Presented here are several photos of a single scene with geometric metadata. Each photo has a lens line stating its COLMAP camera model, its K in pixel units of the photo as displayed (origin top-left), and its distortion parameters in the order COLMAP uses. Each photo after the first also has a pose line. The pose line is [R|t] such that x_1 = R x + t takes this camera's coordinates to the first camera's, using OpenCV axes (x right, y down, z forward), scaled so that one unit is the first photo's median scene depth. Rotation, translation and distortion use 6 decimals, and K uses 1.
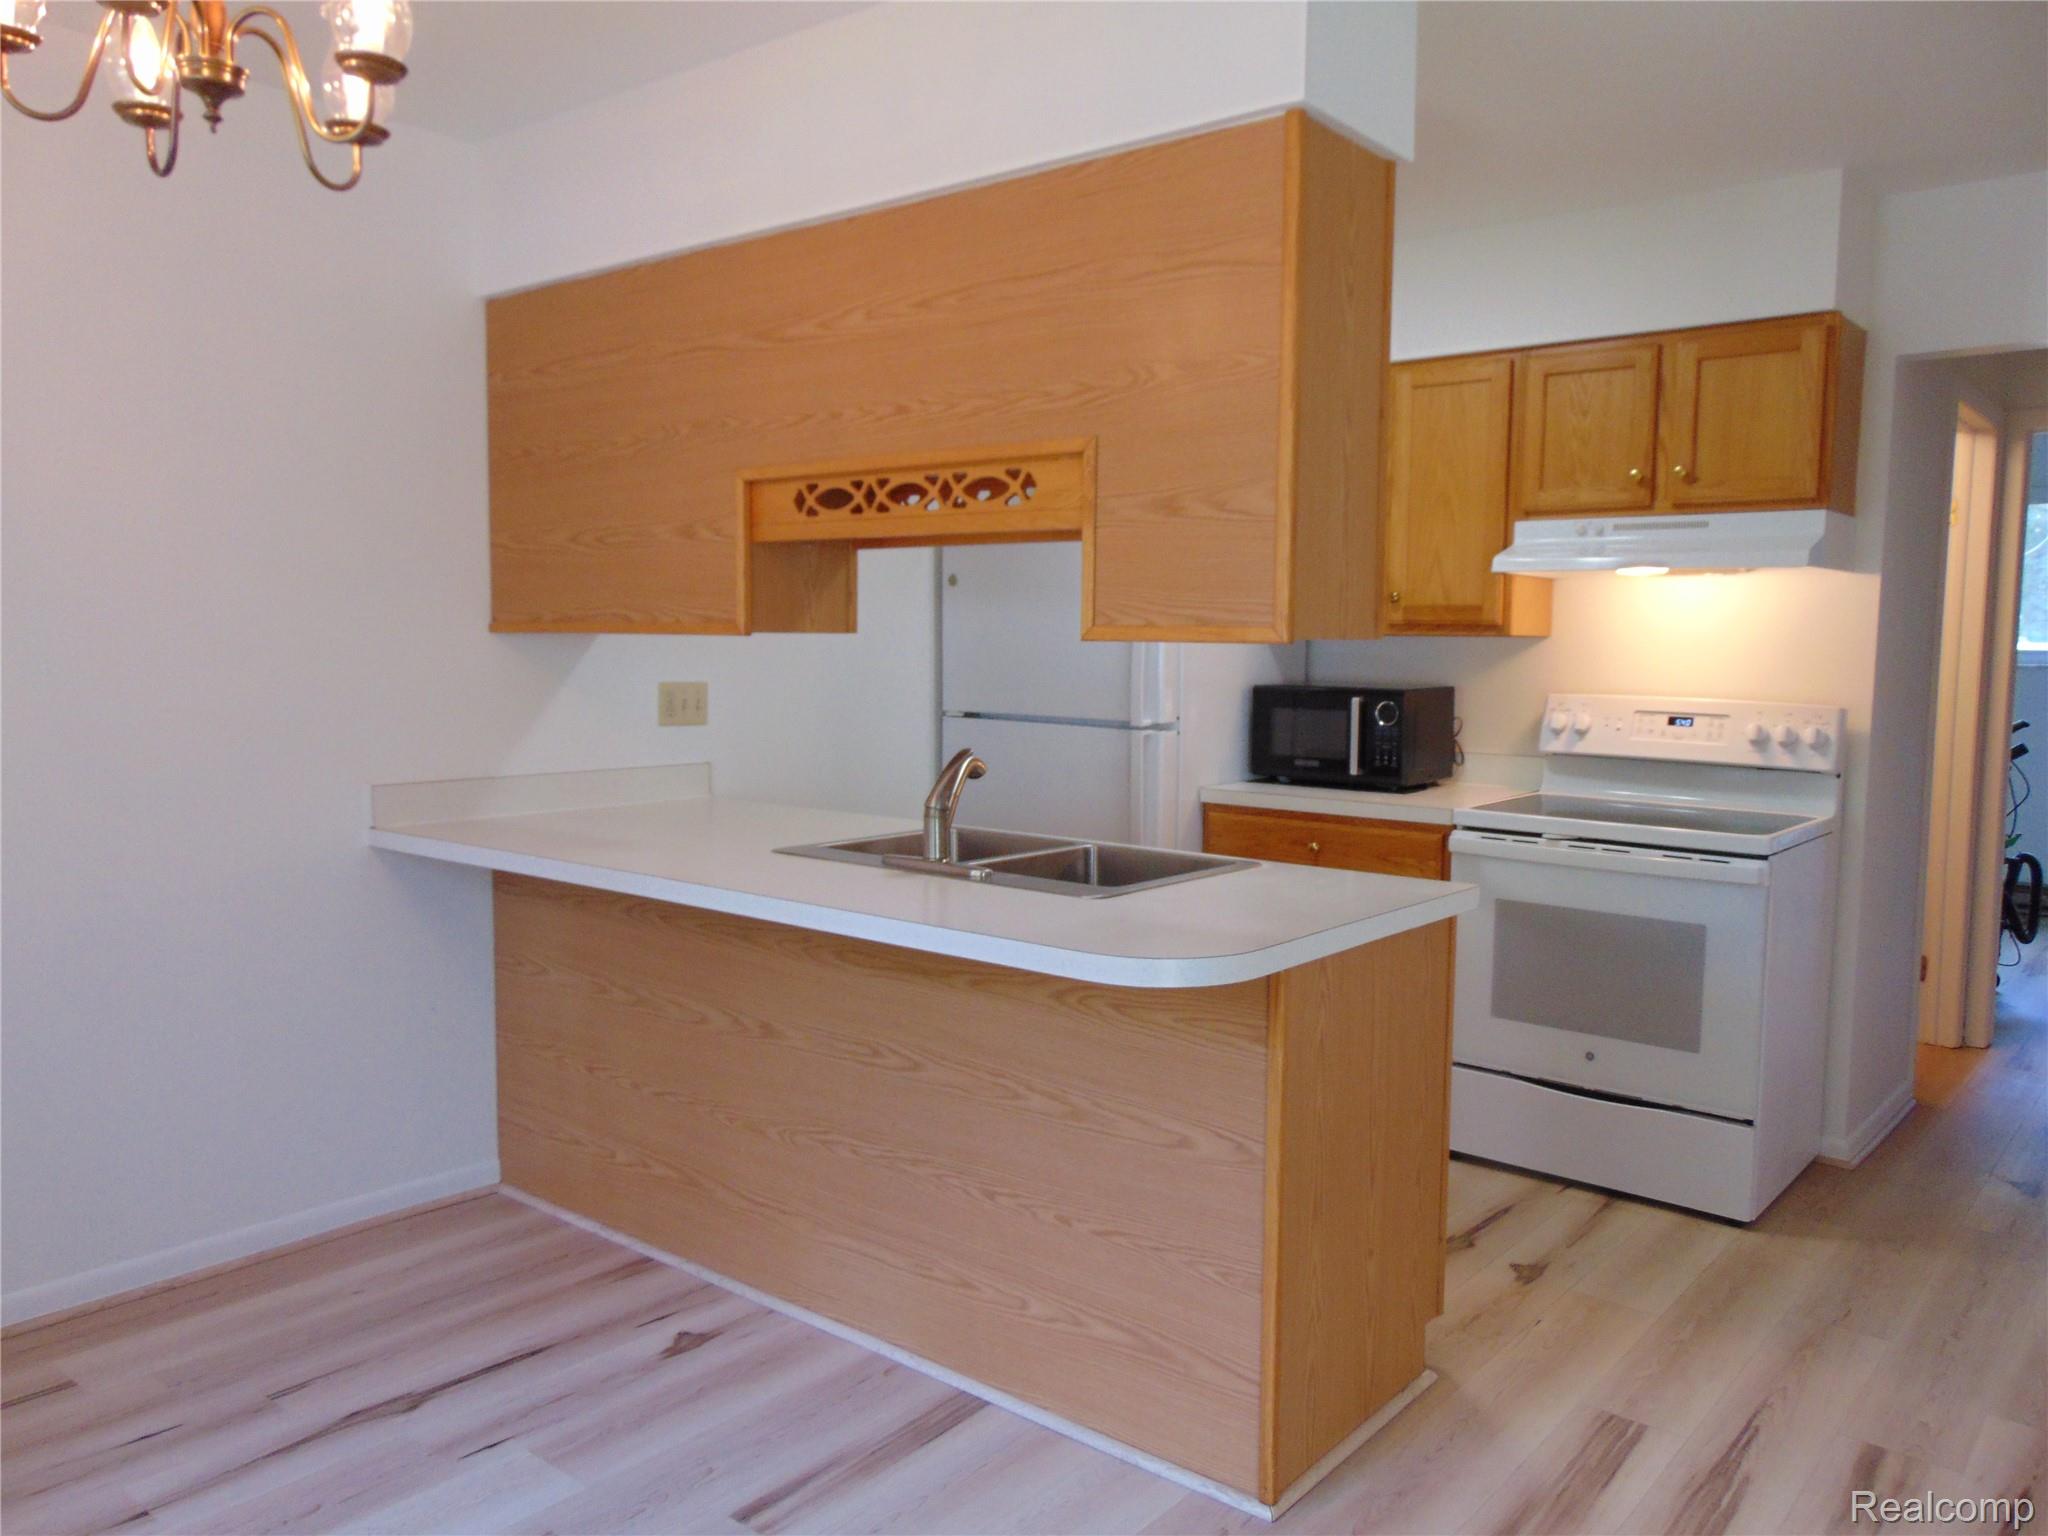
lens RADIAL K [[1552.4, 0, 1016.3], [0, 1552.4, 778.9], [0, 0, 1]] dist [-0.005850, 0.000815]
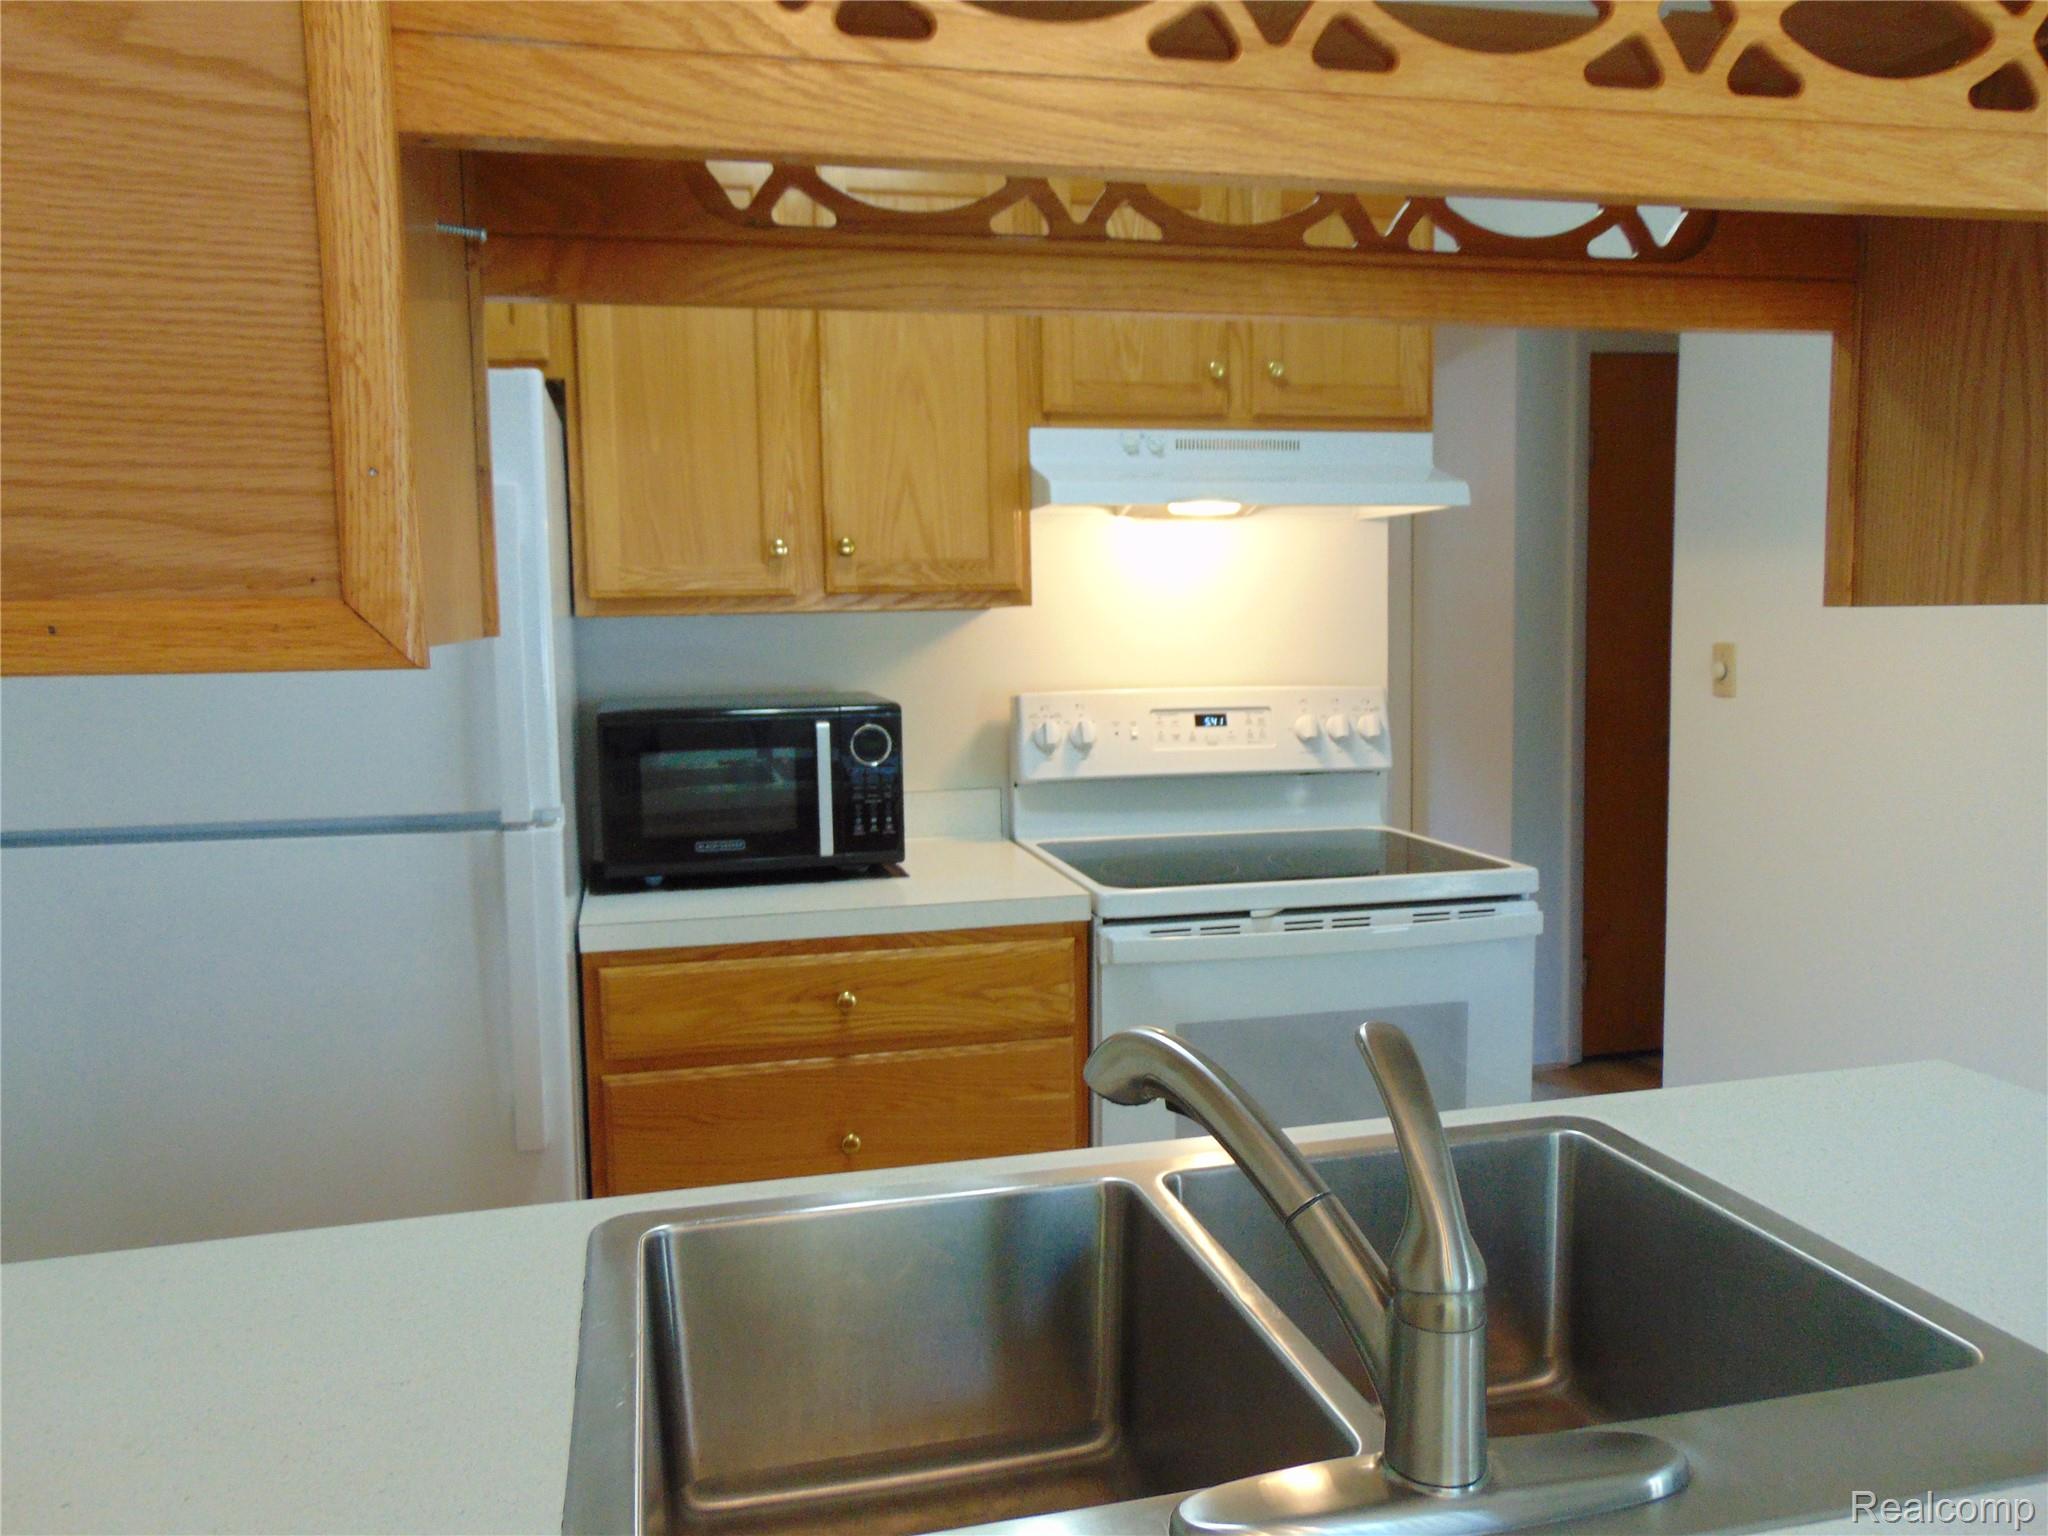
lens RADIAL K [[1552.4, 0, 1022.2], [0, 1552.4, 764.9], [0, 0, 1]] dist [-0.005850, 0.000815]
pose [[0.593823, -0.100711, 0.798268, -0.206048], [0.097886, 0.993808, 0.052564, -0.062745], [-0.798619, 0.046926, 0.600004, 0.631137]]
